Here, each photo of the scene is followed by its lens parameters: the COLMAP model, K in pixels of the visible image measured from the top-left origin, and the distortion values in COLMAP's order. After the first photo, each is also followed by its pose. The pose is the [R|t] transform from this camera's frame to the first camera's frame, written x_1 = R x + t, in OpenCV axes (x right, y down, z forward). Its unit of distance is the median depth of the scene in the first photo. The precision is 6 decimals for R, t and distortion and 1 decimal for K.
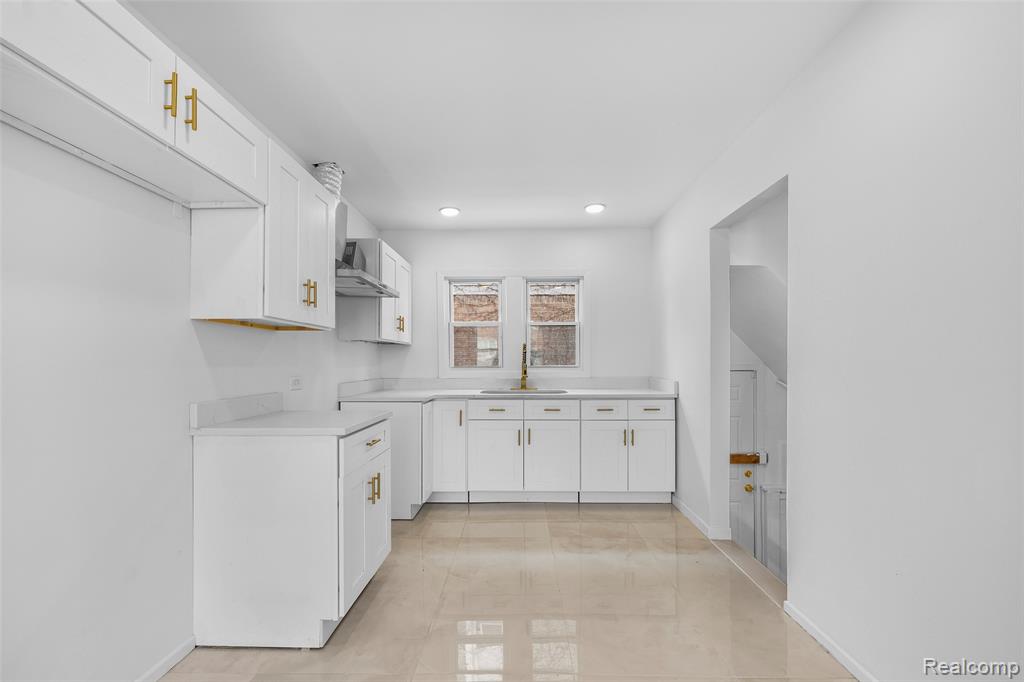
lens RADIAL K [[410.4, 0, 516.5], [0, 410.4, 357.0], [0, 0, 1]] dist [0.000562, -0.000124]
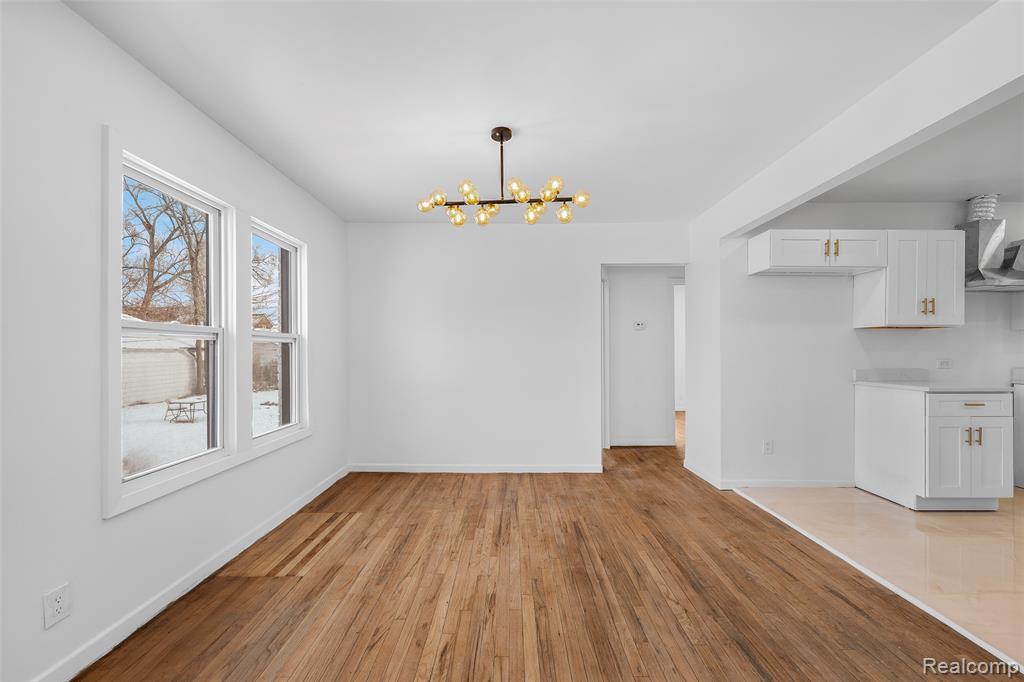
lens RADIAL K [[410.4, 0, 516.5], [0, 410.4, 357.0], [0, 0, 1]] dist [0.000562, -0.000124]
pose [[0.020756, 0.019986, -0.999585, 1.017457], [0.009566, 0.999750, 0.020188, -0.004088], [0.999739, -0.009981, 0.020559, -0.610756]]
